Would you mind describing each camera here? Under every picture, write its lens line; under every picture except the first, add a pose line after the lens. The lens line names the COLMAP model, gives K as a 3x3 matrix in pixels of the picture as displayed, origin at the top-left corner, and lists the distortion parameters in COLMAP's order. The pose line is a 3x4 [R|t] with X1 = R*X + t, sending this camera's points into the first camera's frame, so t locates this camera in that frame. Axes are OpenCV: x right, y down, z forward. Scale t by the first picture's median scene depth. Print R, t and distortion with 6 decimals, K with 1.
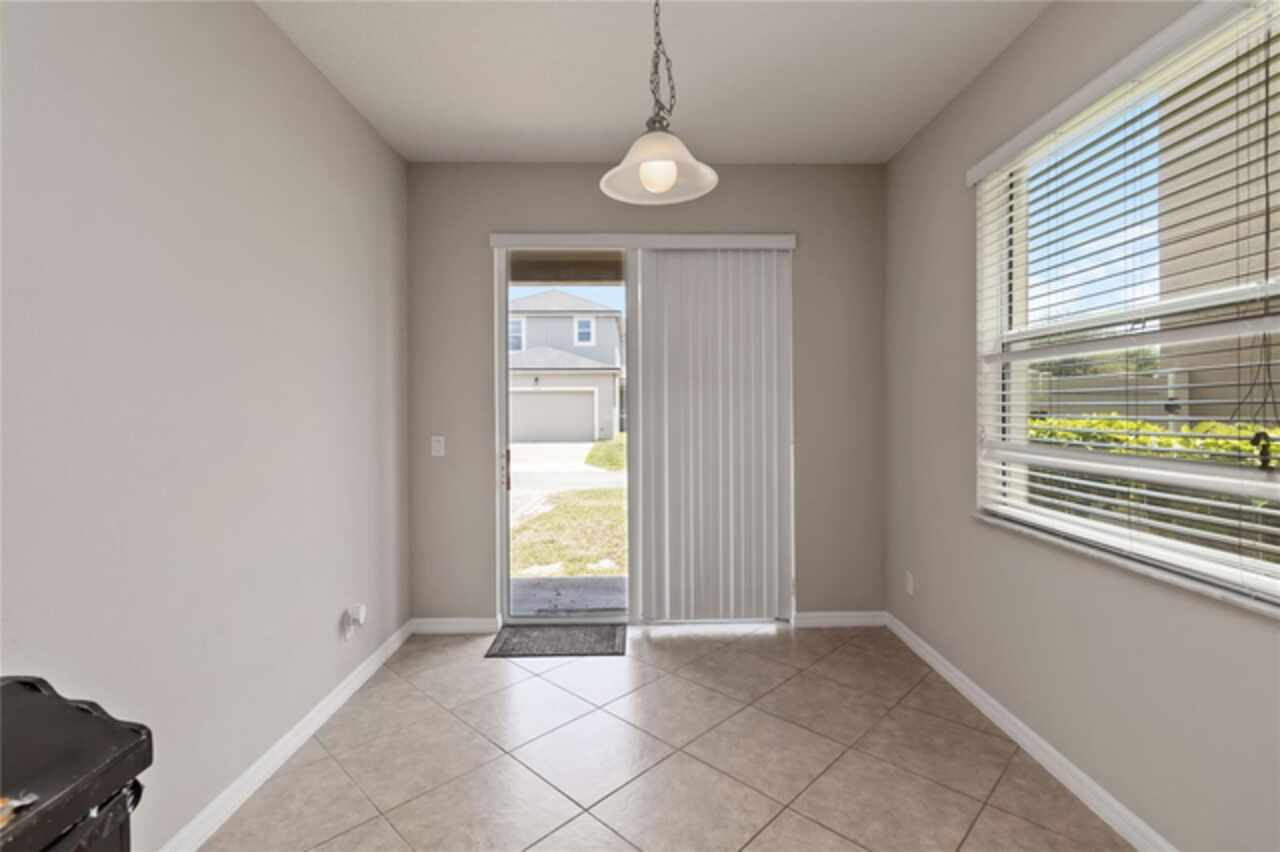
lens RADIAL K [[591.1, 0, 648.1], [0, 591.1, 412.9], [0, 0, 1]] dist [-0.001368, -0.000584]
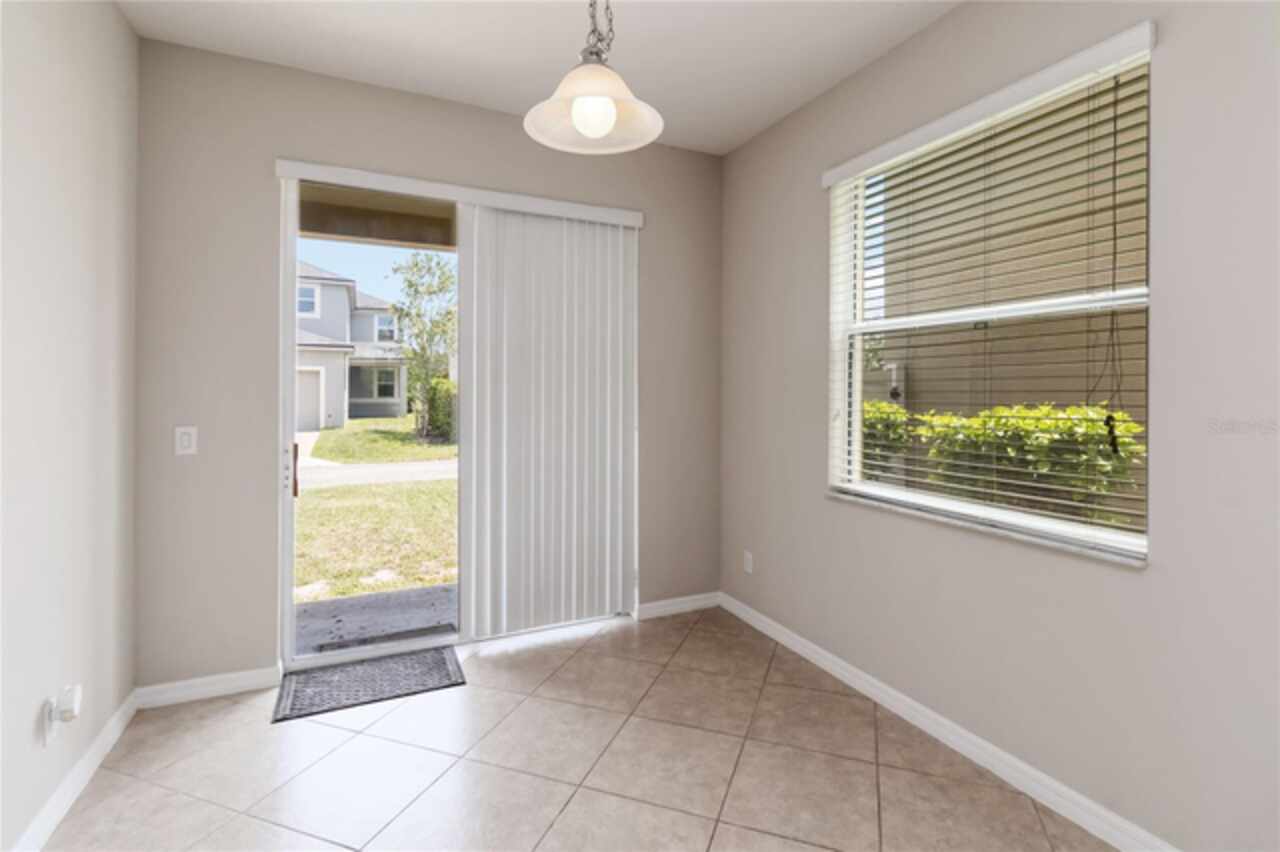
lens RADIAL K [[602.1, 0, 642.9], [0, 602.1, 393.6], [0, 0, 1]] dist [0.001662, 0.000247]
pose [[0.910730, 0.008062, 0.412924, -0.162498], [-0.004959, 0.999951, -0.008586, 0.002300], [-0.412973, 0.005772, 0.910725, 0.109046]]
